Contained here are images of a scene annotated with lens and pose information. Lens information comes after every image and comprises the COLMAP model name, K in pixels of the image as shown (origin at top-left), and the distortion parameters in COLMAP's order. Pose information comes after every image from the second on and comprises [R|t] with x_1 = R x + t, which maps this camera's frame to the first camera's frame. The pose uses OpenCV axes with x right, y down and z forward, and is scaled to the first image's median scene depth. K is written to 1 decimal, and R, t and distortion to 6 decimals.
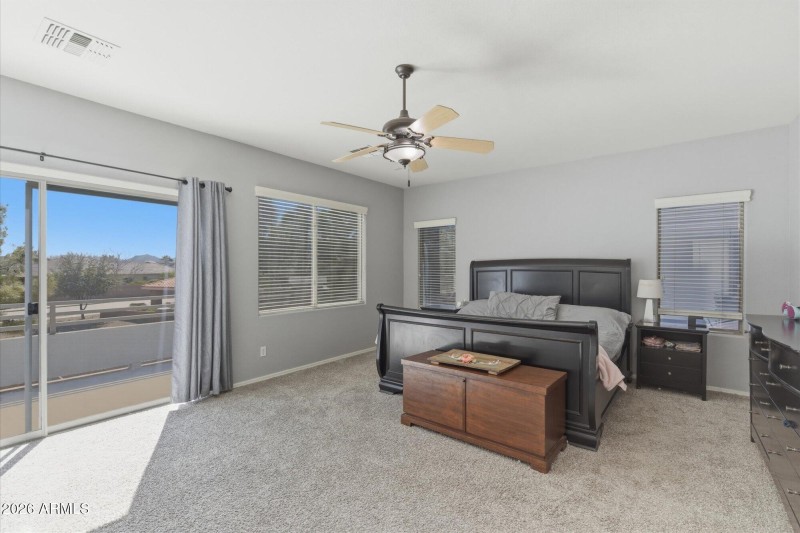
lens RADIAL K [[366.3, 0, 400.0], [0, 366.3, 266.5], [0, 0, 1]] dist [-0.000051, -0.000020]
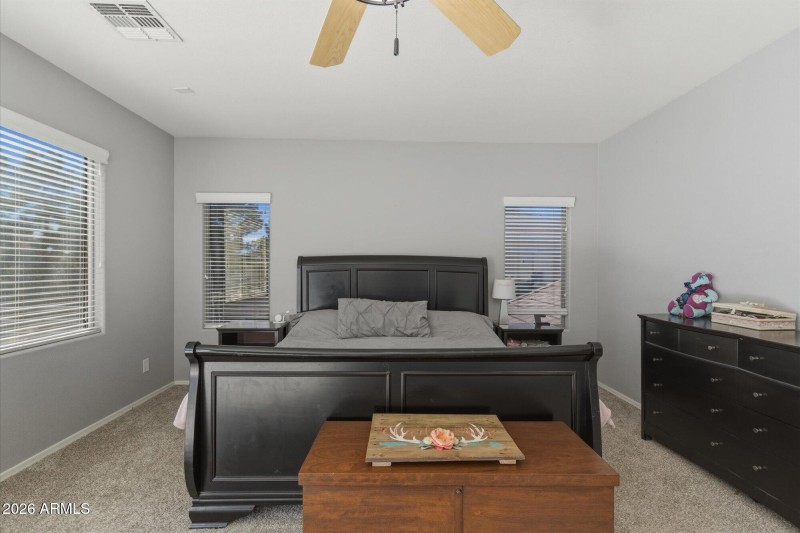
lens RADIAL K [[366.3, 0, 400.0], [0, 366.3, 266.5], [0, 0, 1]] dist [-0.000051, -0.000020]
pose [[0.771128, 0.002596, 0.636675, -0.134168], [-0.007744, 0.999956, 0.005302, -0.000460], [-0.636633, -0.009019, 0.771114, 0.420347]]
